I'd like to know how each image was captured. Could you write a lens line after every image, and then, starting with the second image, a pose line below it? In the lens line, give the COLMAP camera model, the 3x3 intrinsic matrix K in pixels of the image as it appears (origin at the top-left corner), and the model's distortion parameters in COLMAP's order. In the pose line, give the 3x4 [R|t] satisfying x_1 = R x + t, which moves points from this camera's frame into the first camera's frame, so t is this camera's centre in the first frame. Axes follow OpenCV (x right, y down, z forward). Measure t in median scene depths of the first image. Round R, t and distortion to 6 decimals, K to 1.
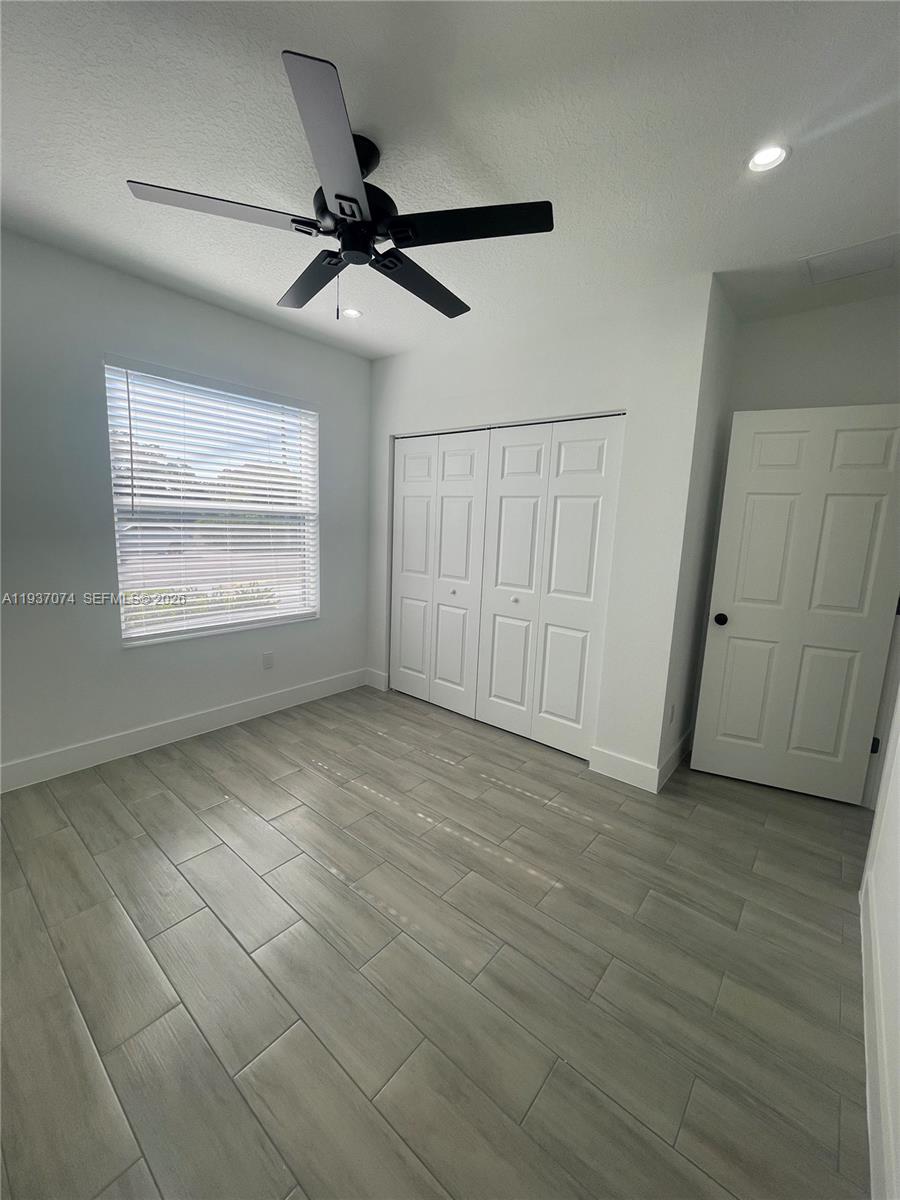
lens RADIAL K [[483.8, 0, 458.1], [0, 483.8, 599.6], [0, 0, 1]] dist [-0.003205, 0.000569]
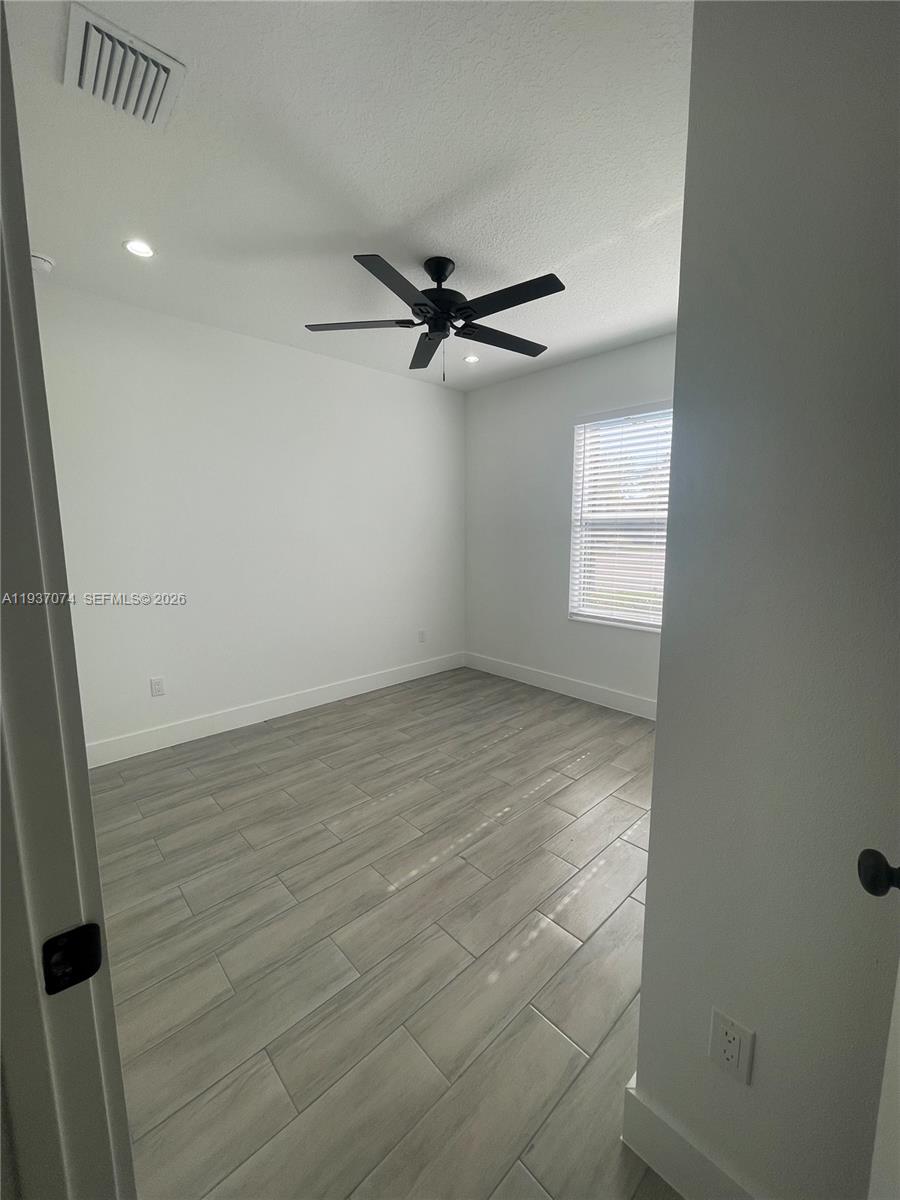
lens RADIAL K [[483.8, 0, 445.5], [0, 483.8, 599.9], [0, 0, 1]] dist [-0.003205, 0.000569]
pose [[-0.147388, 0.101927, -0.983813, 0.783358], [-0.163719, 0.978441, 0.125897, -0.077024], [0.975435, 0.179625, -0.127523, 0.818759]]
